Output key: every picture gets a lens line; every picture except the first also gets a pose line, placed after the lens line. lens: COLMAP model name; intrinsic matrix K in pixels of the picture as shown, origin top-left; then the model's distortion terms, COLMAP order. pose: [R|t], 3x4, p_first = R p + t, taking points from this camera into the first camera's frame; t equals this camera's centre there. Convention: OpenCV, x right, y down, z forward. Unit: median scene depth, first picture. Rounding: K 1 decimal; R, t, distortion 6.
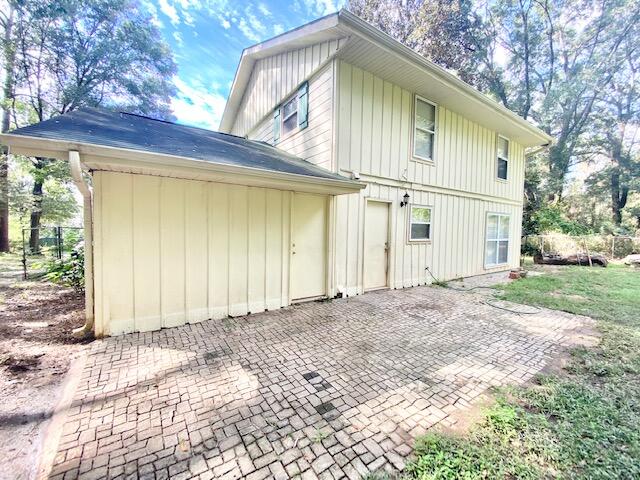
lens RADIAL K [[261.4, 0, 320.0], [0, 261.4, 240.0], [0, 0, 1]] dist [0.021436, -0.021956]
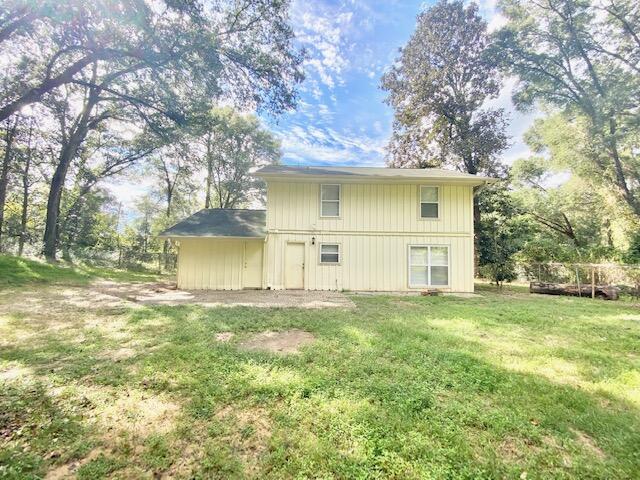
lens RADIAL K [[261.4, 0, 320.0], [0, 261.4, 240.0], [0, 0, 1]] dist [0.021436, -0.021956]
pose [[0.858426, -0.031781, -0.511953, 1.290307], [-0.023824, 0.994531, -0.101686, 0.025143], [0.512385, 0.099487, 0.852974, -0.525545]]
